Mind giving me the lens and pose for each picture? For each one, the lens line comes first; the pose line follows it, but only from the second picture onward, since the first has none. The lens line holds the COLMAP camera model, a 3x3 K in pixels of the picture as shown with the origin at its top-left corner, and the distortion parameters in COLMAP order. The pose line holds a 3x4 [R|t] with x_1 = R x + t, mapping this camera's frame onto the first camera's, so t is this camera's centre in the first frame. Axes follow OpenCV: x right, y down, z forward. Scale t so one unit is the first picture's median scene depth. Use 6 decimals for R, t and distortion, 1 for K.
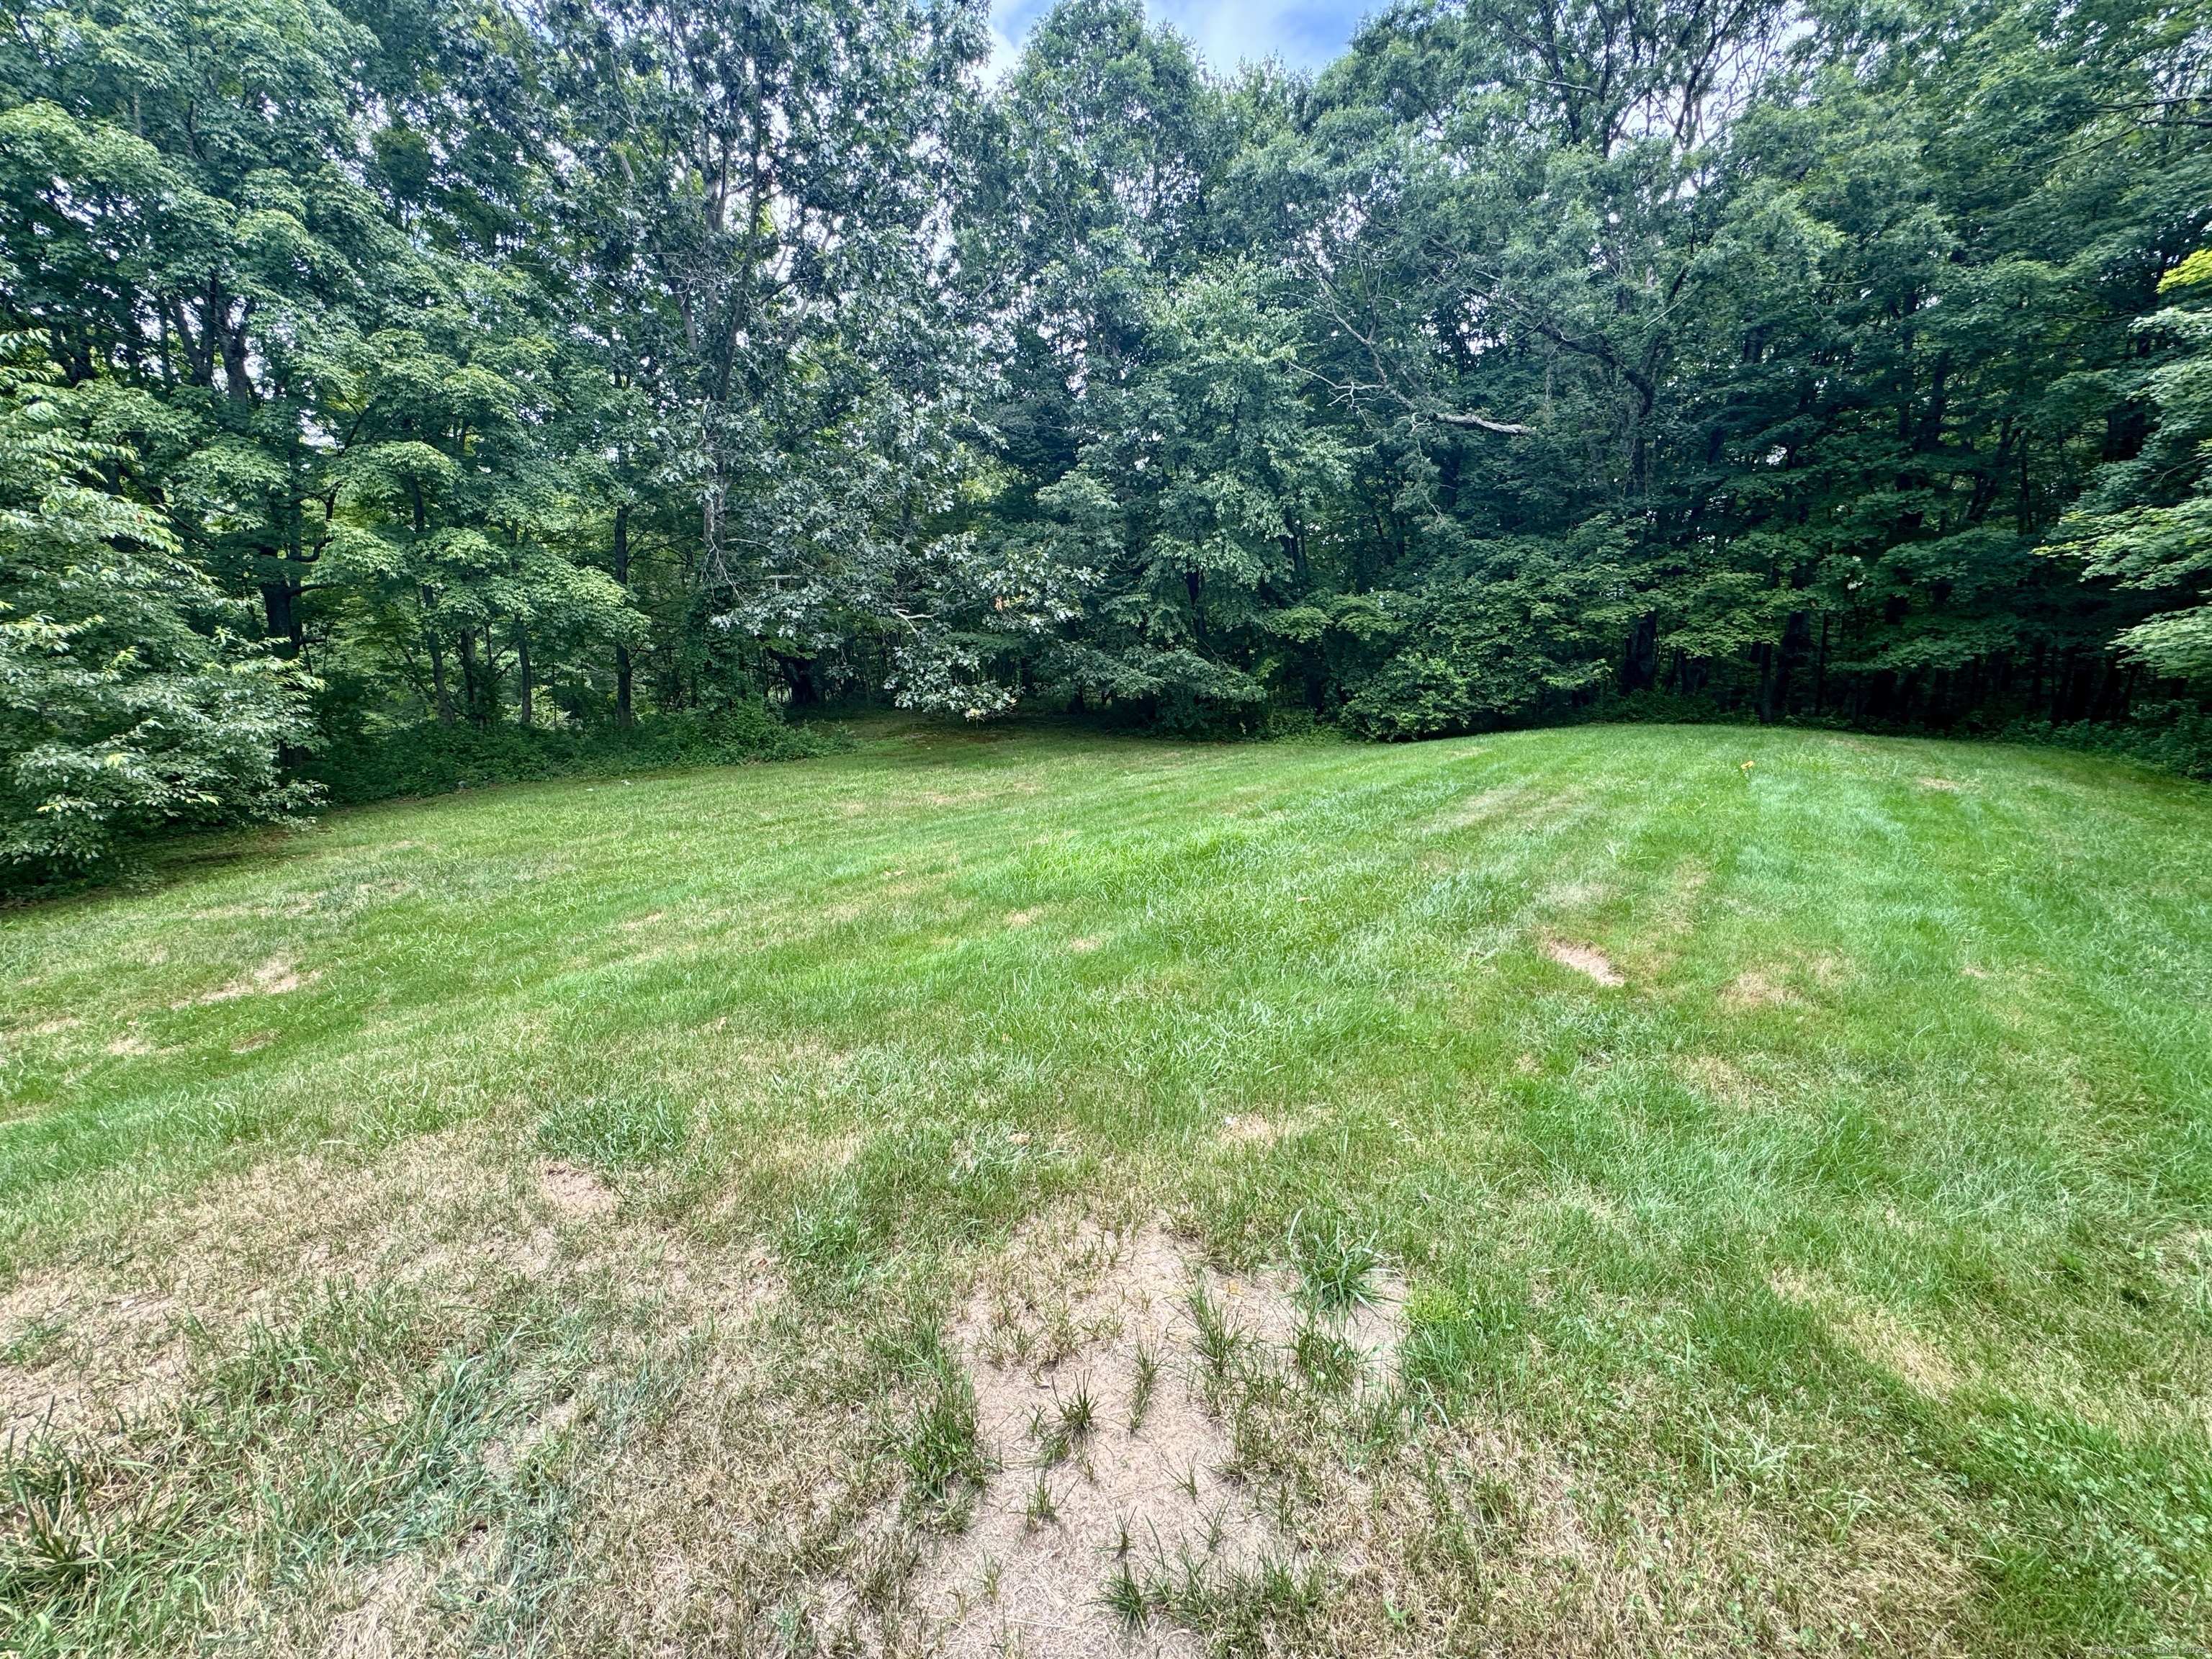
lens RADIAL K [[883.9, 0, 1103.2], [0, 883.9, 826.5], [0, 0, 1]] dist [-0.000855, -0.000821]
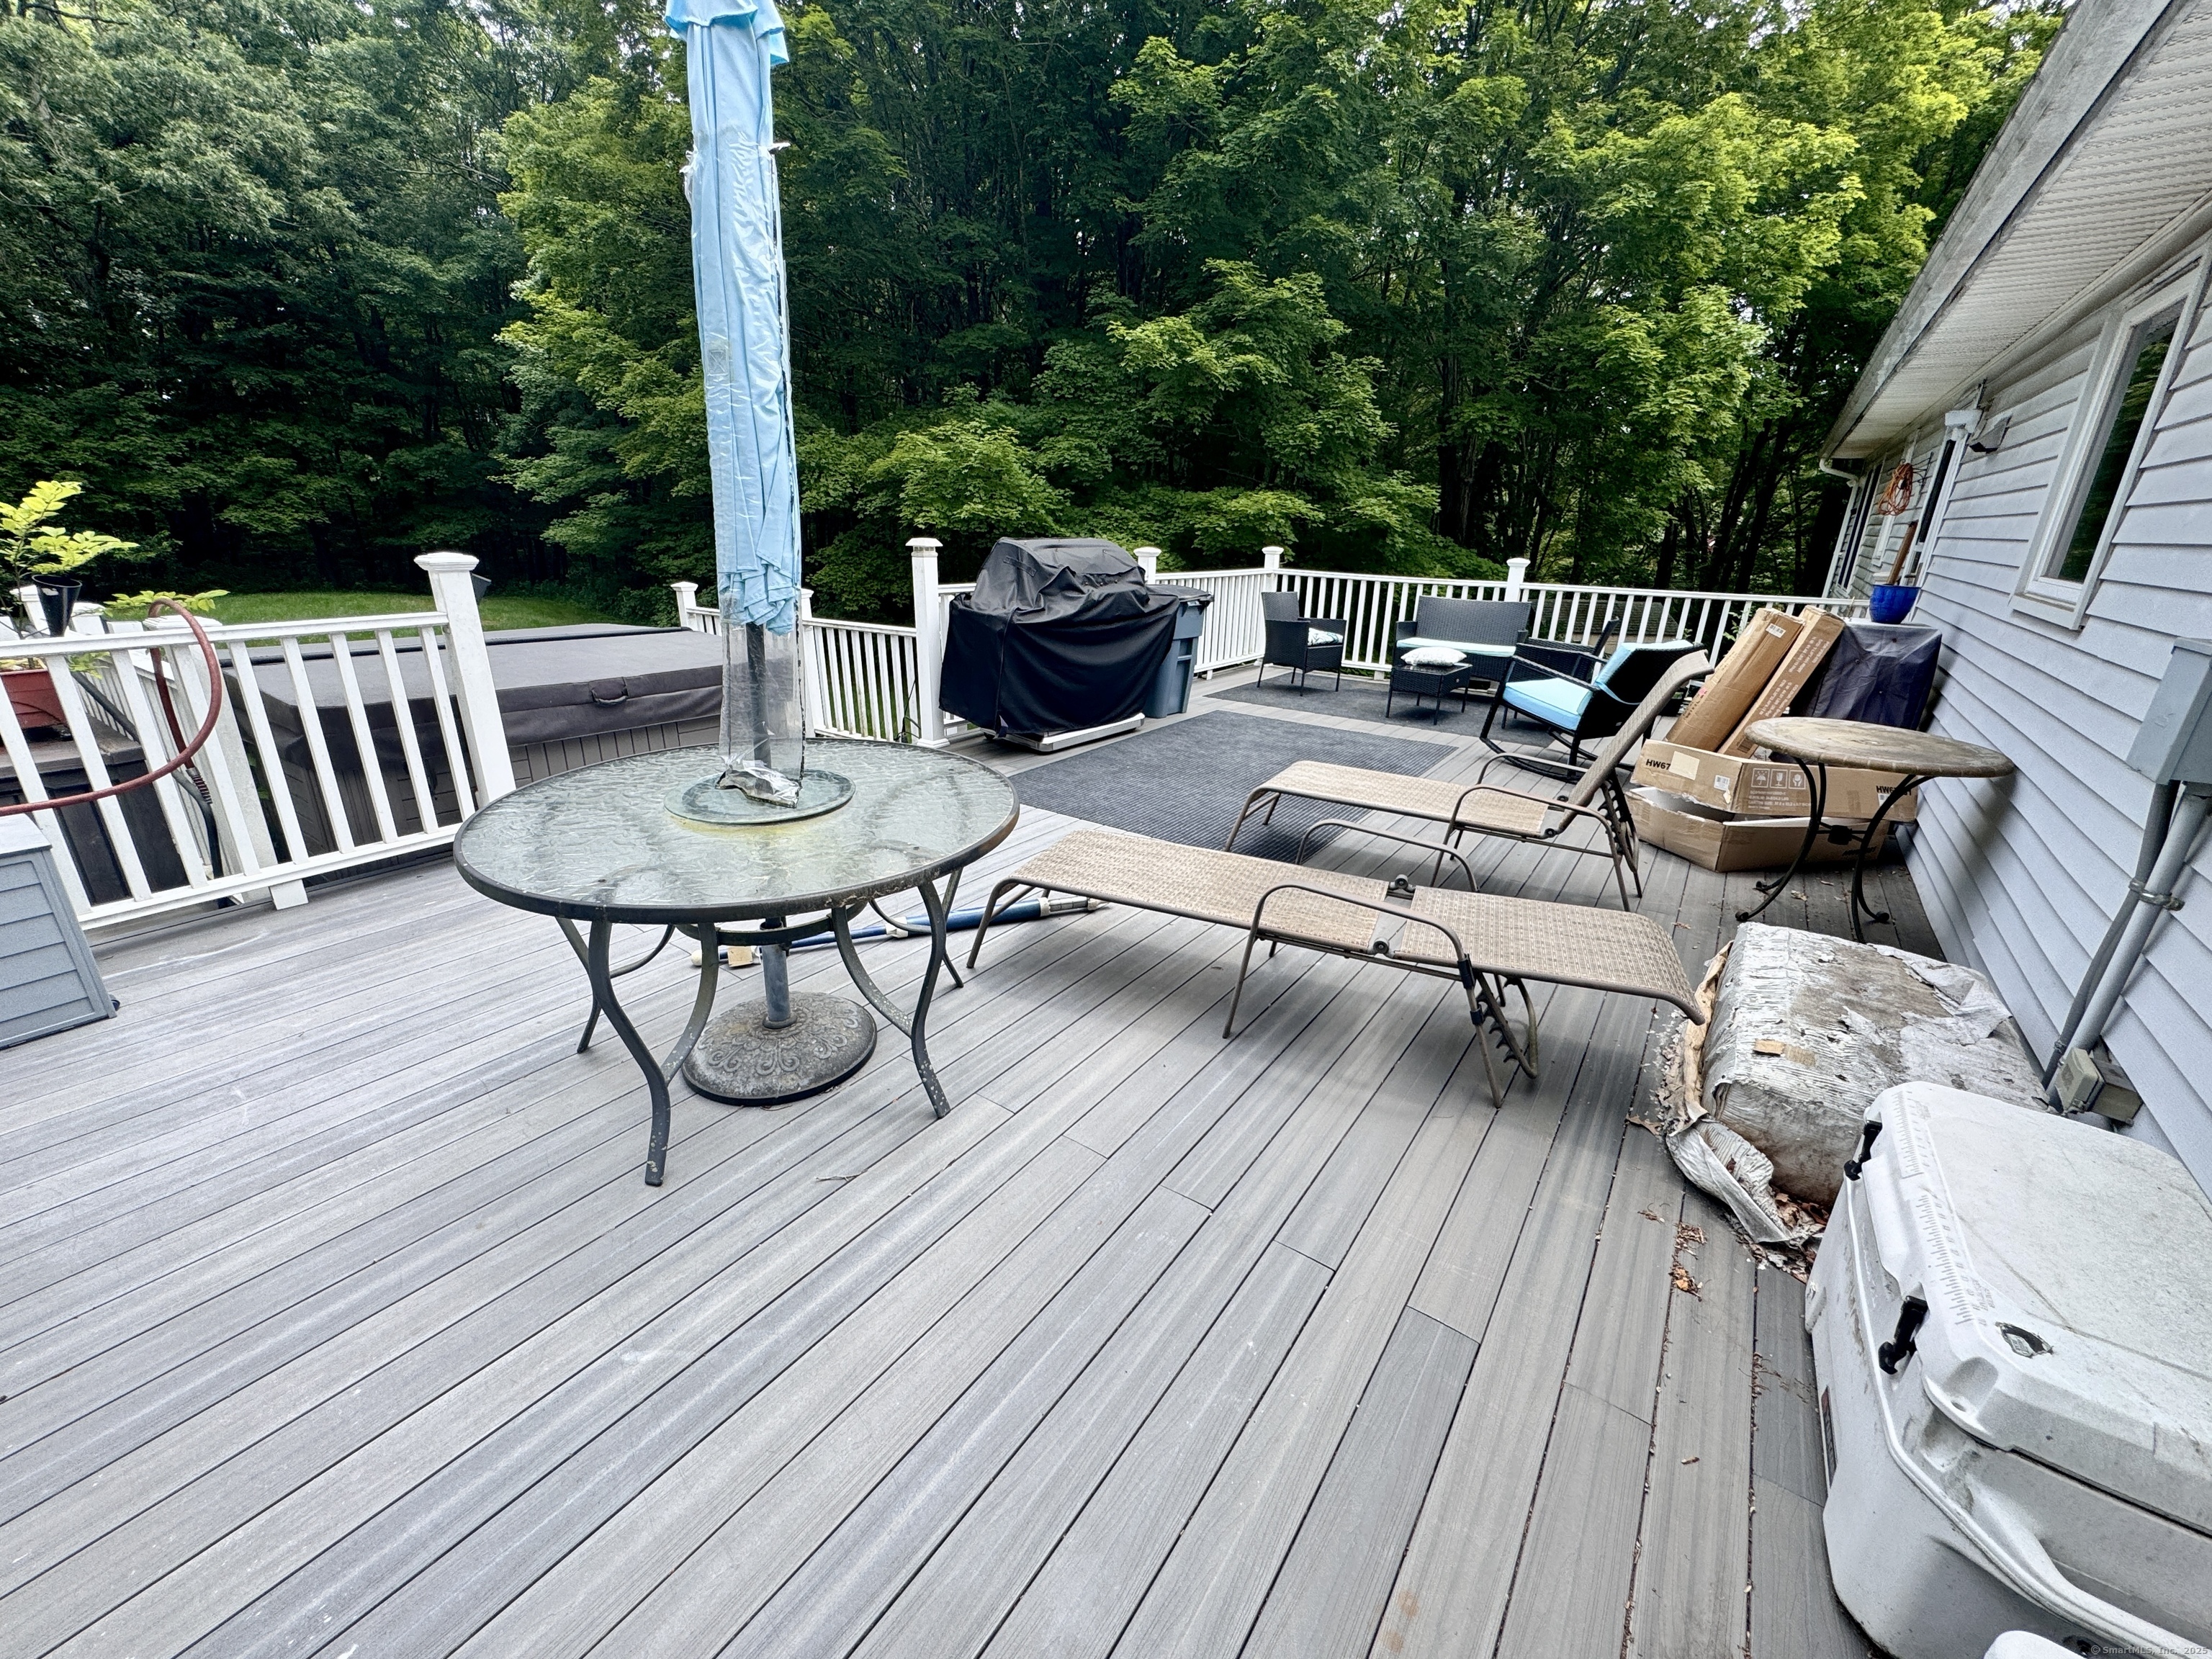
lens RADIAL K [[883.9, 0, 1097.4], [0, 883.9, 831.2], [0, 0, 1]] dist [-0.000855, -0.000821]
pose [[0.193119, -0.296267, 0.935377, -0.305599], [0.143753, 0.951579, 0.271720, 0.022322], [-0.970587, 0.081989, 0.226358, -0.280081]]
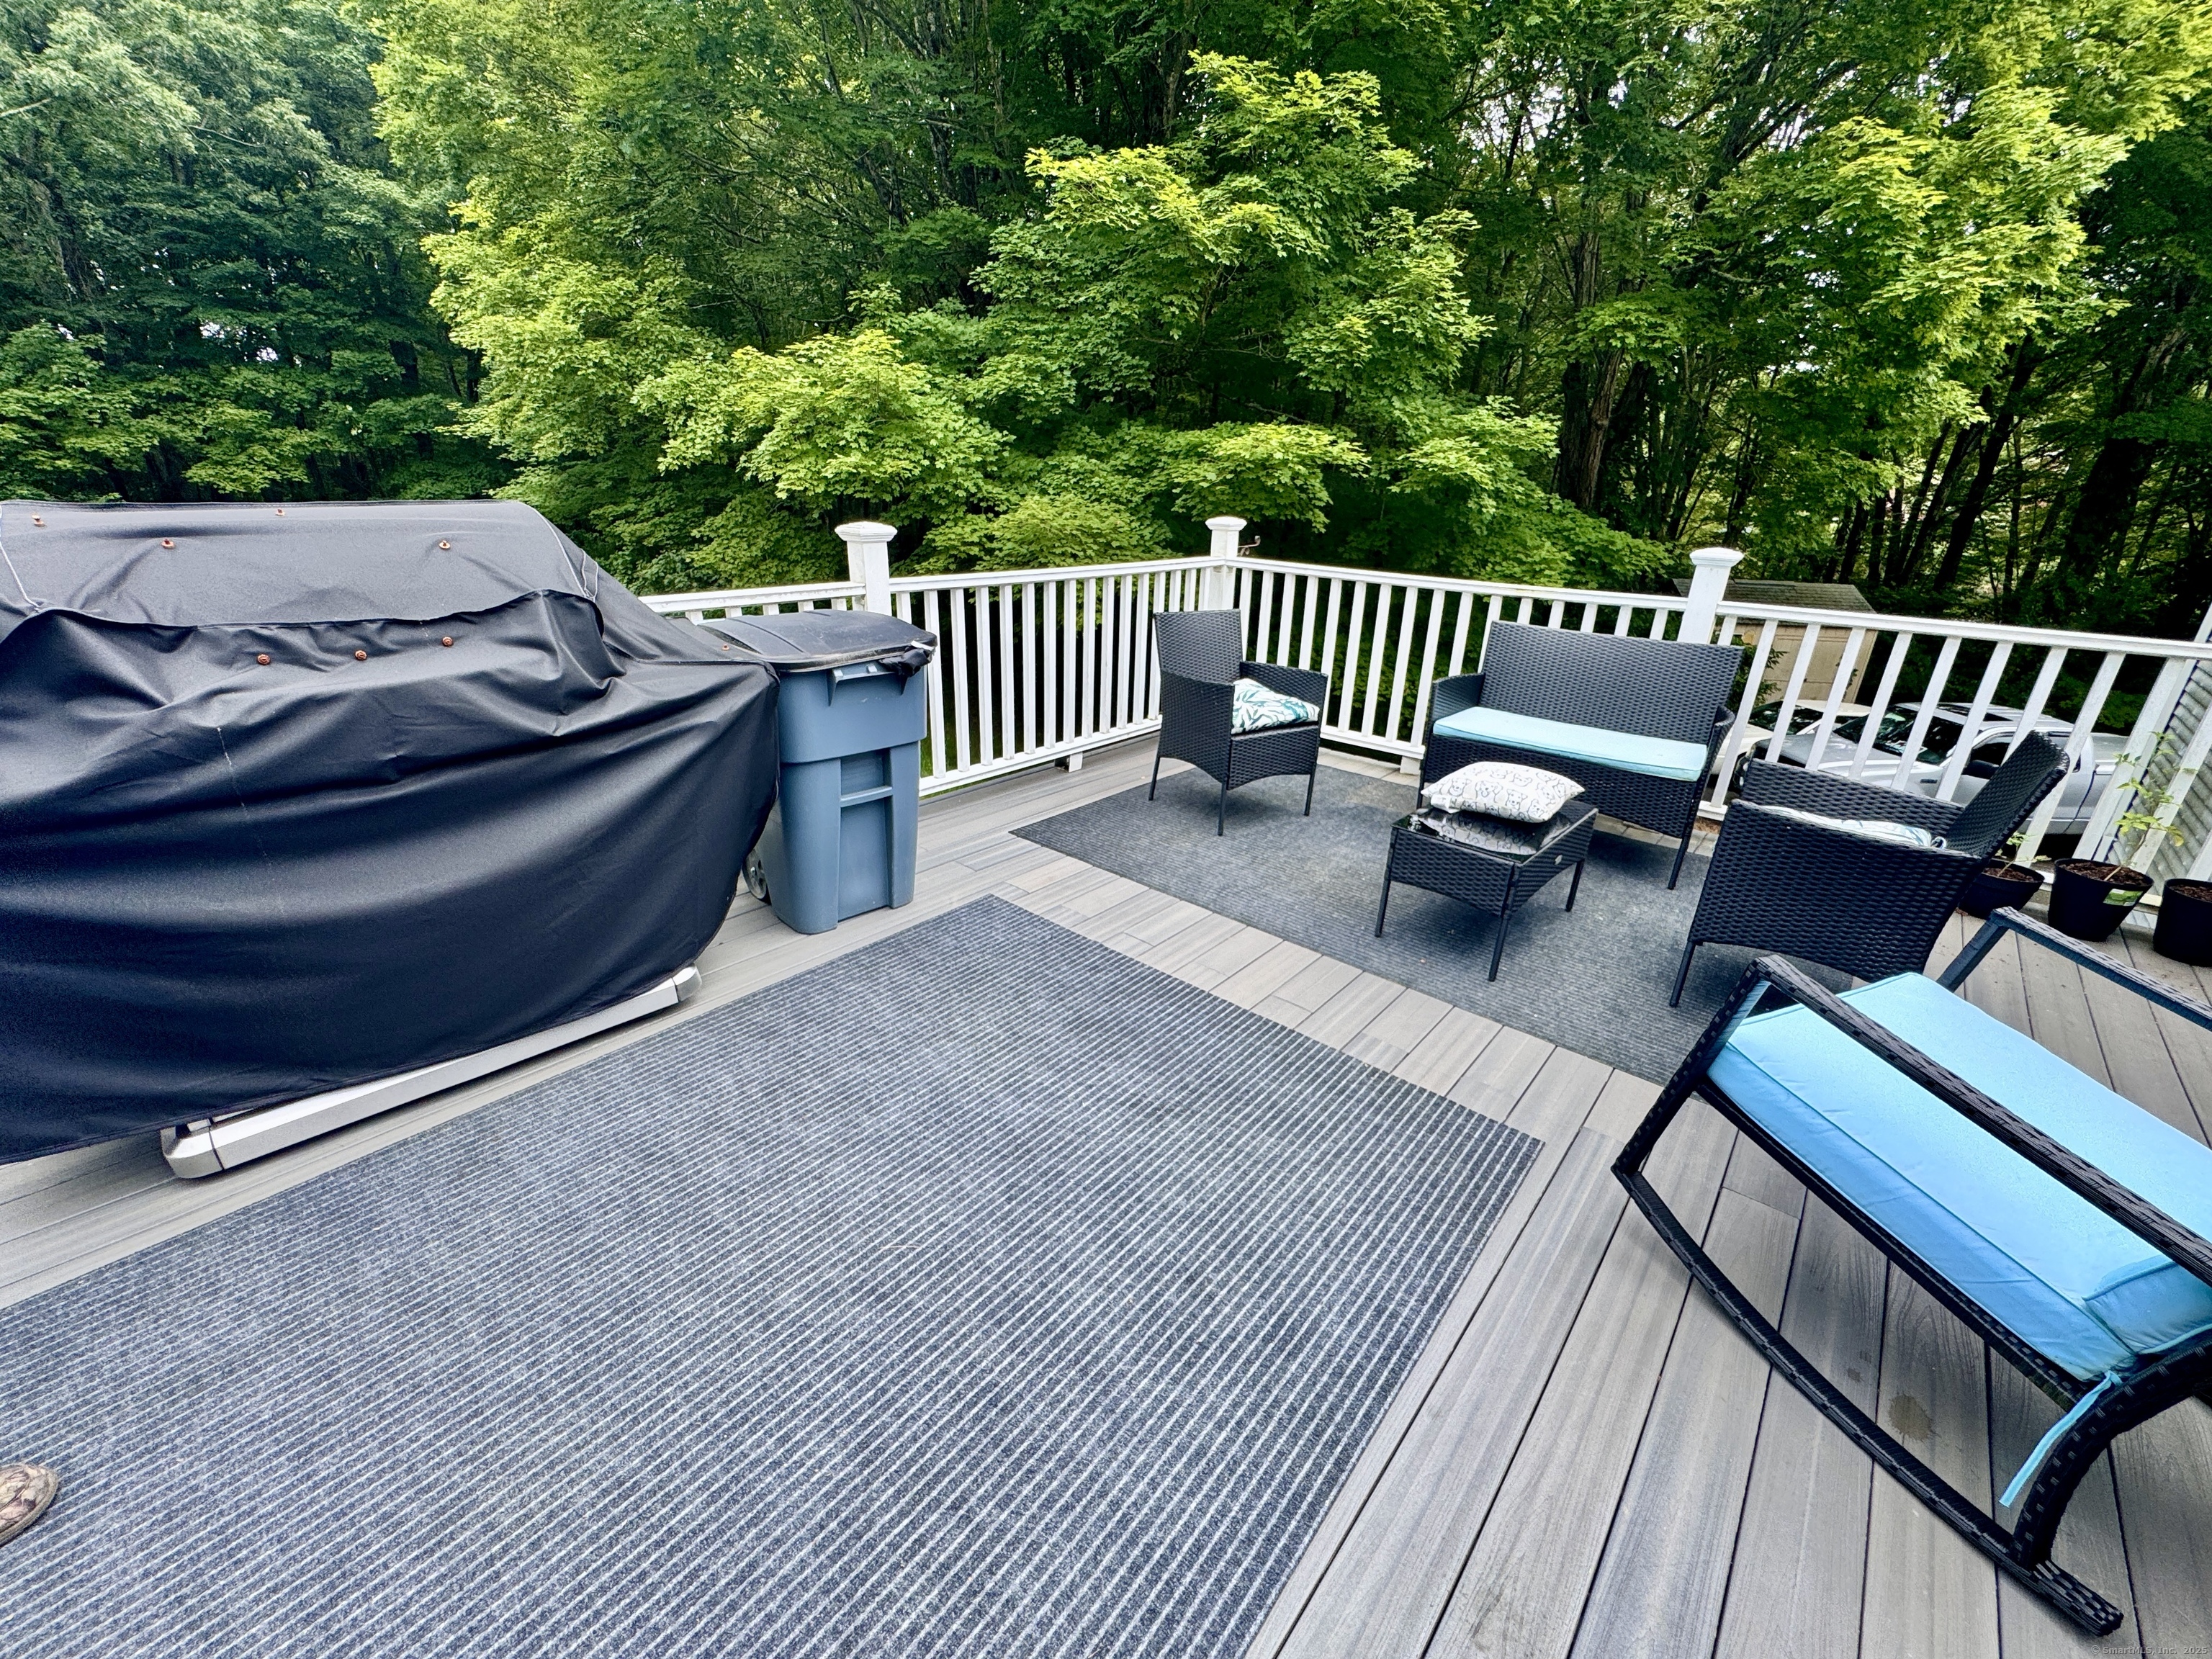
lens RADIAL K [[883.9, 0, 1103.4], [0, 883.9, 835.7], [0, 0, 1]] dist [-0.000855, -0.000821]
pose [[0.291324, -0.328320, 0.898519, -0.108525], [0.138060, 0.943856, 0.300124, 0.024597], [-0.946610, 0.036616, 0.320296, -0.315520]]
